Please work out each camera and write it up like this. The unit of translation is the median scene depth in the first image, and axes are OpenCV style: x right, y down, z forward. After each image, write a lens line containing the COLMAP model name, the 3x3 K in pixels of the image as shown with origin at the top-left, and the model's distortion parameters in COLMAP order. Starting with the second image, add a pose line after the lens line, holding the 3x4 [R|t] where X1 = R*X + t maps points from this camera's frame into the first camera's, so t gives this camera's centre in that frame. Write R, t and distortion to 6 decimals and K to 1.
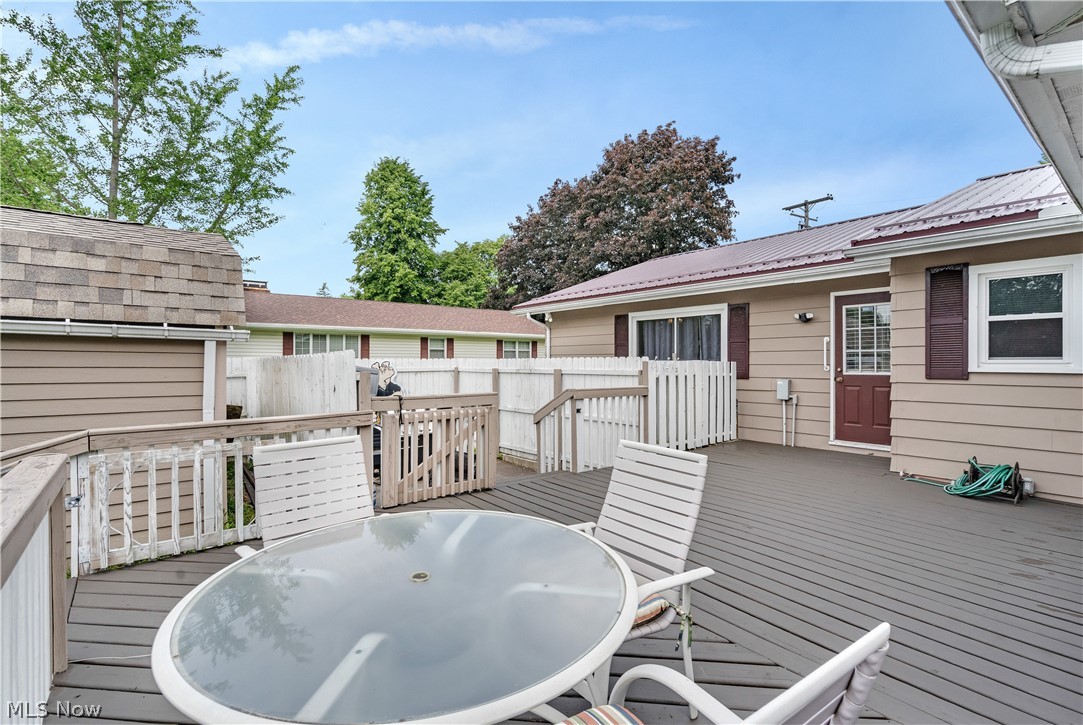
lens RADIAL K [[492.3, 0, 551.9], [0, 492.3, 368.4], [0, 0, 1]] dist [-0.004476, 0.002576]
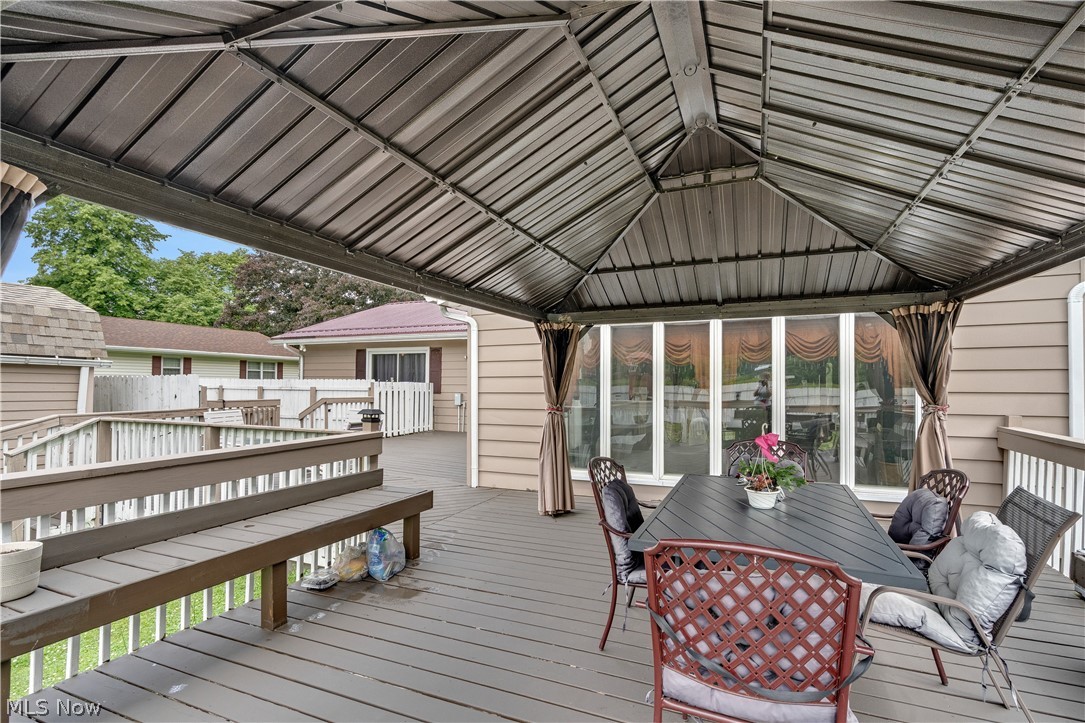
lens RADIAL K [[493.2, 0, 546.4], [0, 493.2, 379.6], [0, 0, 1]] dist [-0.004476, 0.002576]
pose [[0.886706, 0.012353, 0.462169, -0.039193], [-0.002900, 0.999772, -0.021158, 0.007028], [-0.462325, 0.017420, 0.886540, -0.487875]]
